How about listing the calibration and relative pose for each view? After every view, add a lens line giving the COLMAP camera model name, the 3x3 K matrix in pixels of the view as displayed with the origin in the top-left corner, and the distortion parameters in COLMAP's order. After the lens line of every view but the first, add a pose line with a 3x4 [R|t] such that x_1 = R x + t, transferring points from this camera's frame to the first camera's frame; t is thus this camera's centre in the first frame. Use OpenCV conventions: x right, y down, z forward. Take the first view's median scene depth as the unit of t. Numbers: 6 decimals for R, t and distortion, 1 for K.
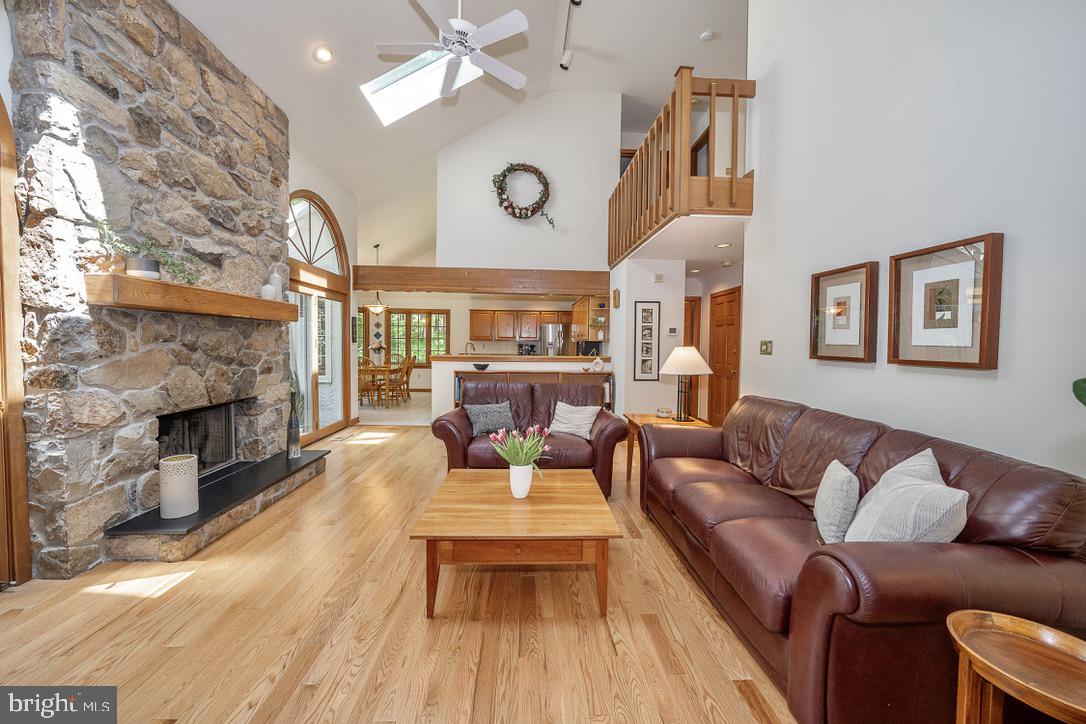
lens RADIAL K [[406.6, 0, 542.3], [0, 406.6, 357.6], [0, 0, 1]] dist [-0.018430, 0.005528]
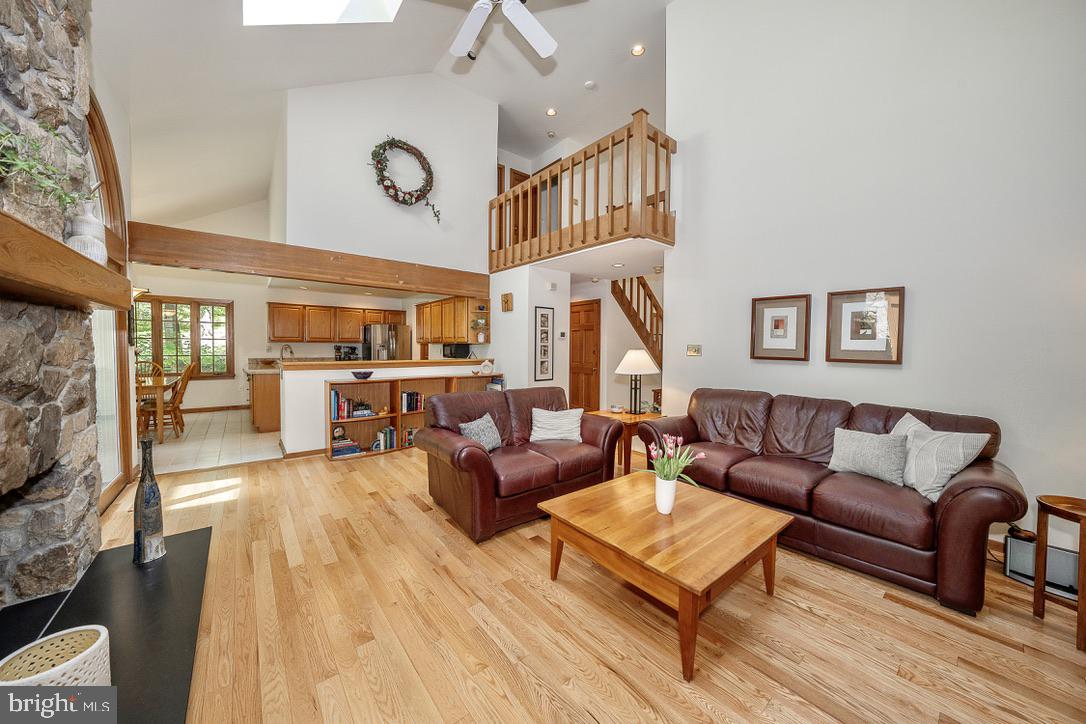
lens RADIAL K [[374.7, 0, 544.0], [0, 374.7, 358.7], [0, 0, 1]] dist [-0.025746, 0.005590]
pose [[0.801188, -0.023398, 0.597955, -0.588089], [0.019844, 0.999725, 0.012530, -0.024315], [-0.598084, 0.001827, 0.801432, 0.345820]]
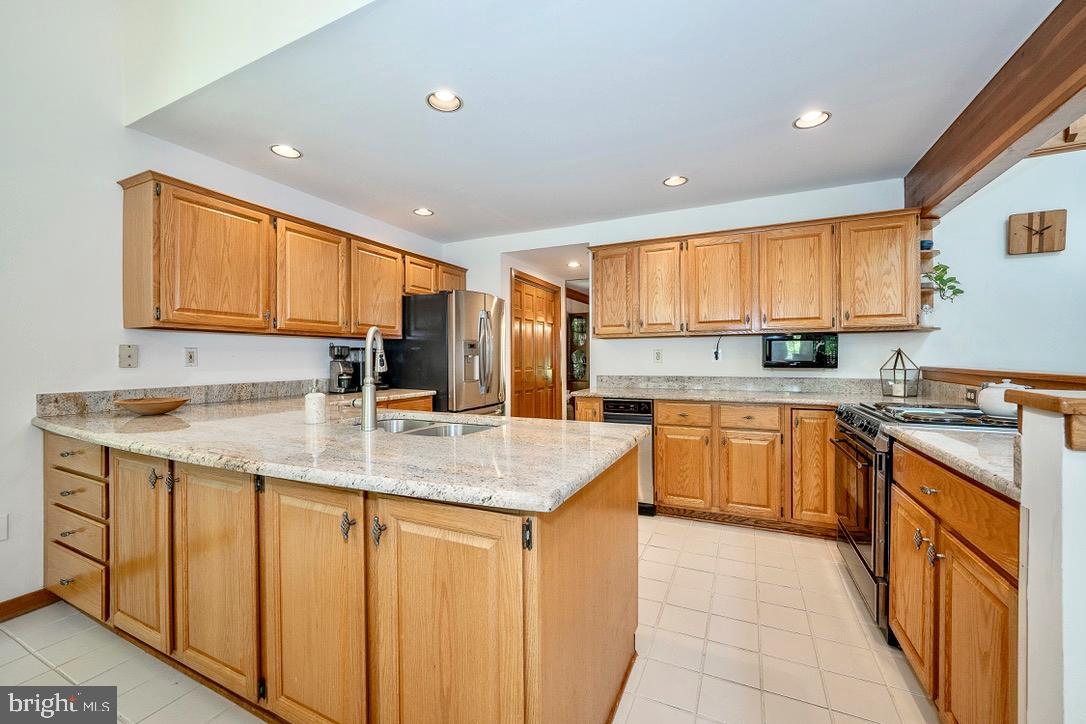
lens RADIAL K [[414.0, 0, 546.1], [0, 414.0, 364.5], [0, 0, 1]] dist [-0.009921, 0.001414]
pose [[0.460795, -0.015643, 0.887369, -0.856376], [0.041297, 0.999140, -0.003831, -0.042945], [-0.886545, 0.038411, 0.461044, 2.378916]]
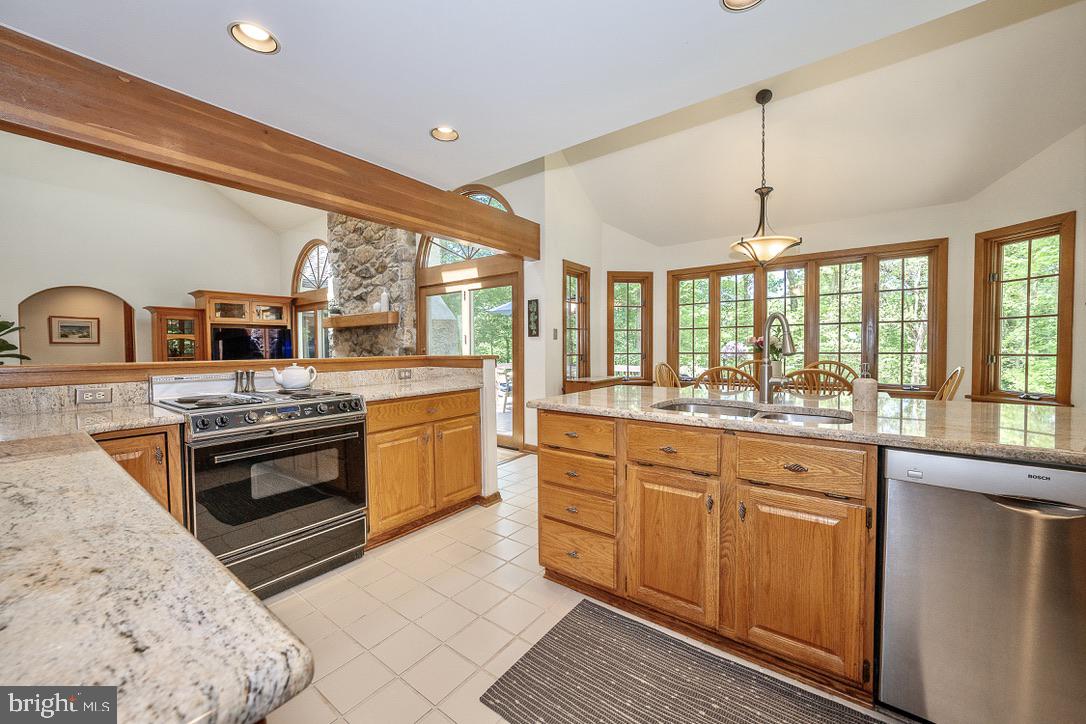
lens RADIAL K [[414.0, 0, 548.7], [0, 414.0, 359.5], [0, 0, 1]] dist [-0.009921, 0.001414]
pose [[-0.636470, 0.015515, -0.771146, 0.137903], [-0.027432, 0.998710, 0.042735, -0.058825], [0.770814, 0.048353, -0.635223, 2.960227]]
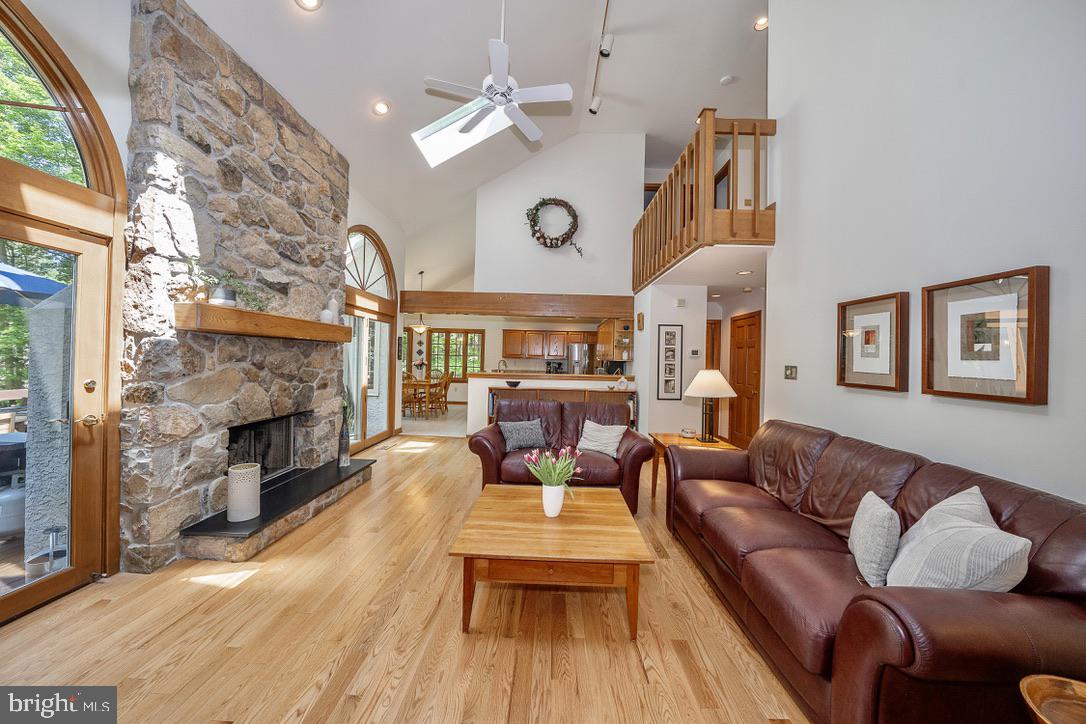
lens RADIAL K [[374.7, 0, 542.8], [0, 374.7, 357.6], [0, 0, 1]] dist [-0.025746, 0.005590]
pose [[0.997806, 0.010957, -0.065289, -0.014676], [-0.013488, 0.999170, -0.038444, -0.018838], [0.064813, 0.039240, 0.997126, 0.019384]]
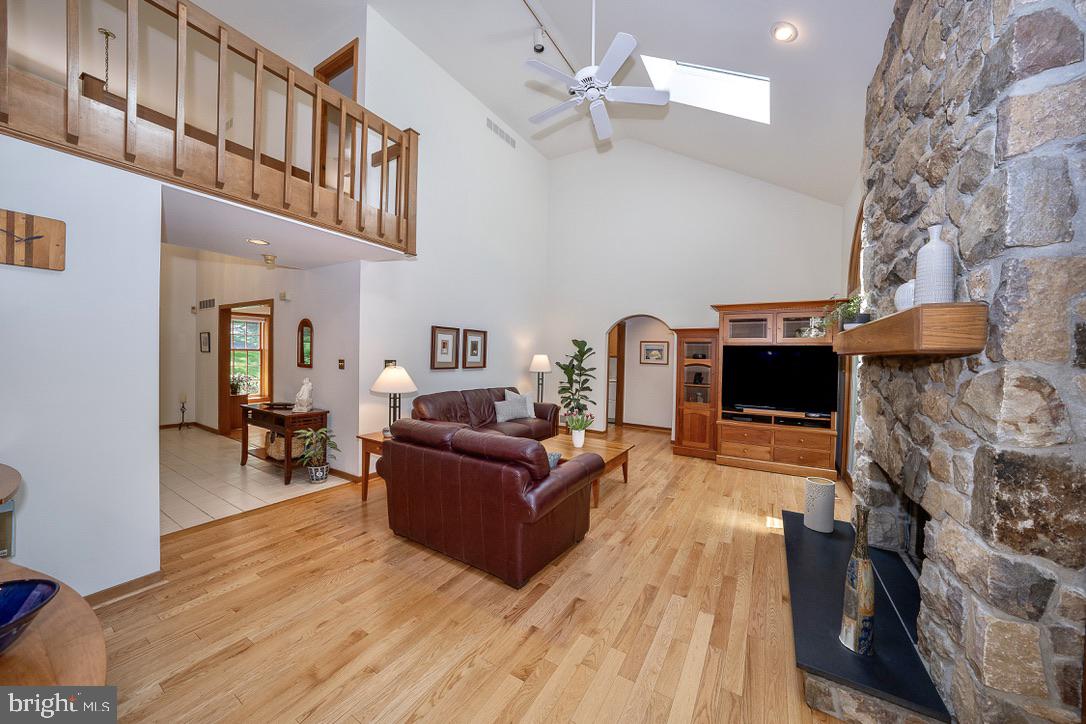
lens RADIAL K [[374.7, 0, 544.4], [0, 374.7, 359.9], [0, 0, 1]] dist [-0.025746, 0.005590]
pose [[-0.831087, -0.038971, 0.554775, -0.663052], [-0.011817, 0.998554, 0.052444, -0.123382], [-0.556016, 0.037030, -0.830346, 1.896832]]
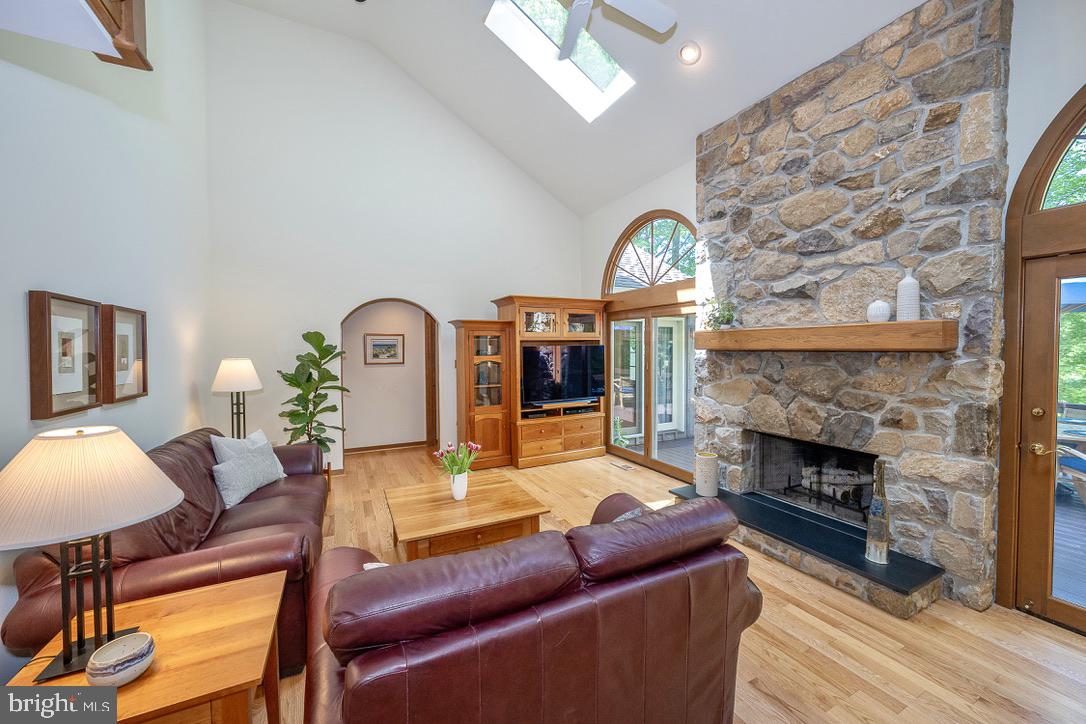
lens RADIAL K [[414.0, 0, 544.3], [0, 414.0, 358.9], [0, 0, 1]] dist [-0.009921, 0.001414]
pose [[-0.911103, 0.005377, -0.412143, 0.177036], [-0.018514, 0.998372, 0.053953, -0.126248], [0.411762, 0.056787, -0.909520, 1.679994]]
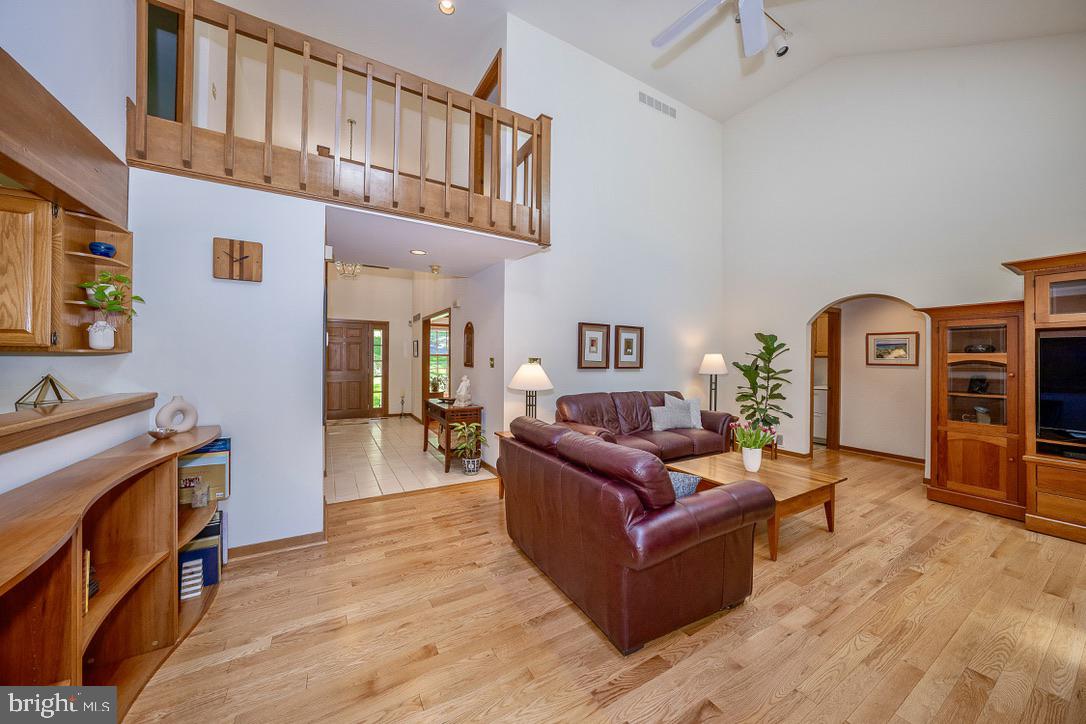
lens RADIAL K [[374.7, 0, 544.0], [0, 374.7, 358.8], [0, 0, 1]] dist [-0.025746, 0.005590]
pose [[-0.470298, -0.016090, 0.882361, -0.641180], [0.015890, 0.999517, 0.026696, -0.076947], [-0.882365, 0.026575, -0.469815, 1.676078]]
